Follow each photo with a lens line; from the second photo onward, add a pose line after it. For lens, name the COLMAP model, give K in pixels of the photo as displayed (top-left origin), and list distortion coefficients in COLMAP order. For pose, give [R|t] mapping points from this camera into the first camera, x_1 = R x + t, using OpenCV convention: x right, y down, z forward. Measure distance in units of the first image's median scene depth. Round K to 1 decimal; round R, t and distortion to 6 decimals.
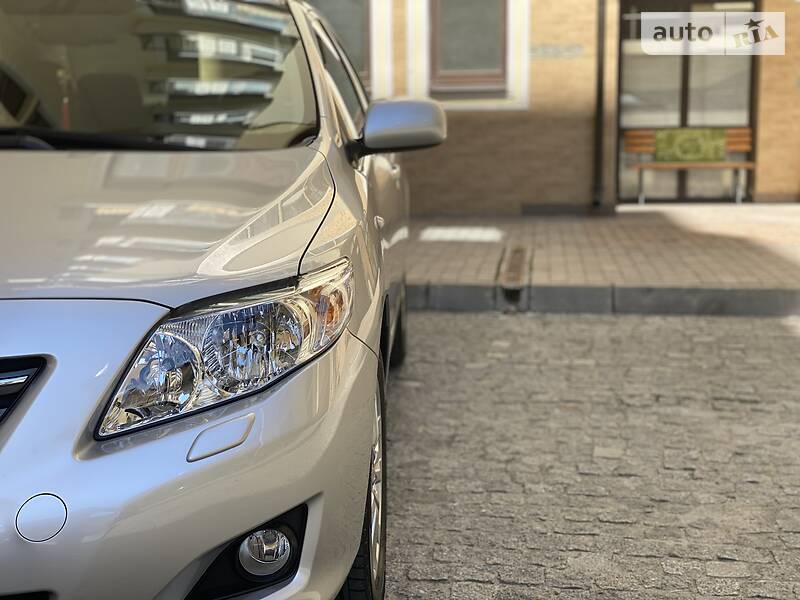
lens RADIAL K [[1234.0, 0, 400.0], [0, 1234.0, 300.0], [0, 0, 1]] dist [0.103750, -0.076817]
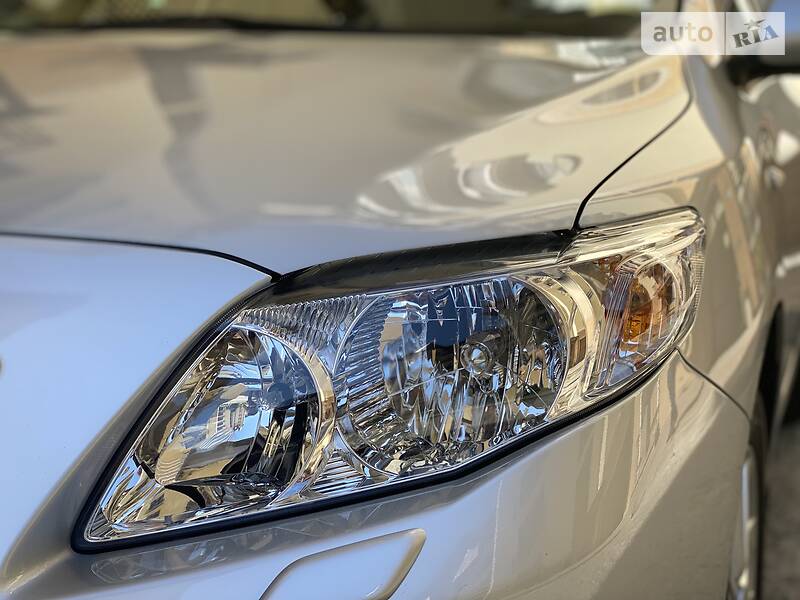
lens RADIAL K [[1234.0, 0, 400.0], [0, 1234.0, 300.0], [0, 0, 1]] dist [0.103750, -0.076817]
pose [[0.949050, 0.064976, -0.308354, -0.000394], [-0.072270, 0.997310, -0.012280, 0.017113], [0.306726, 0.033939, 0.951192, 0.544175]]
